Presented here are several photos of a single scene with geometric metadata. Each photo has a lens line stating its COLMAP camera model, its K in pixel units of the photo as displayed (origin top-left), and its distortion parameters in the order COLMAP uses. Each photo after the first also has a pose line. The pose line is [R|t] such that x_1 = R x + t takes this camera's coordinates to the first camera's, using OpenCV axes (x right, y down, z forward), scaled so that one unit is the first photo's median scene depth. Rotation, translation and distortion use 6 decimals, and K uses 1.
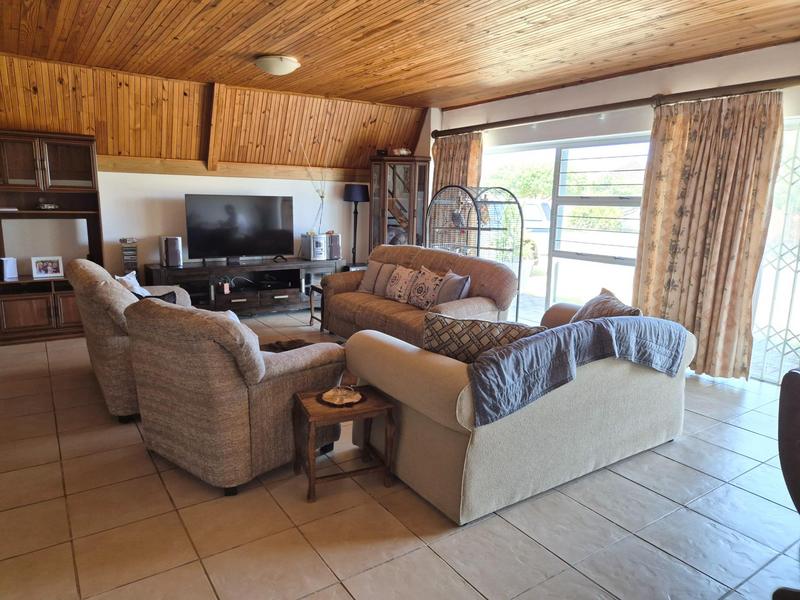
lens RADIAL K [[545.4, 0, 400.0], [0, 545.4, 300.0], [0, 0, 1]] dist [0.035954, -0.000180]
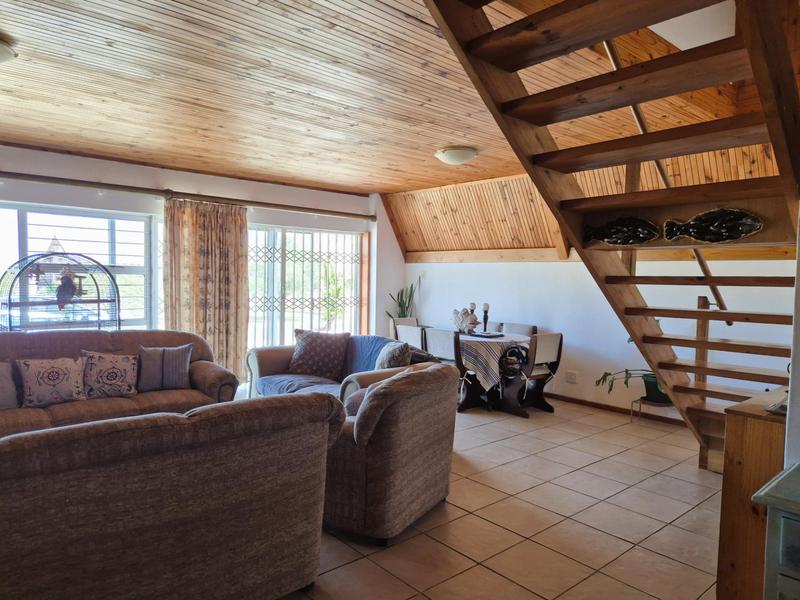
lens RADIAL K [[545.4, 0, 400.0], [0, 545.4, 300.0], [0, 0, 1]] dist [0.035954, -0.000180]
pose [[-0.129347, -0.063920, 0.989537, -0.886035], [0.159024, 0.983667, 0.084328, -0.139488], [-0.978765, 0.168268, -0.117069, 0.662763]]
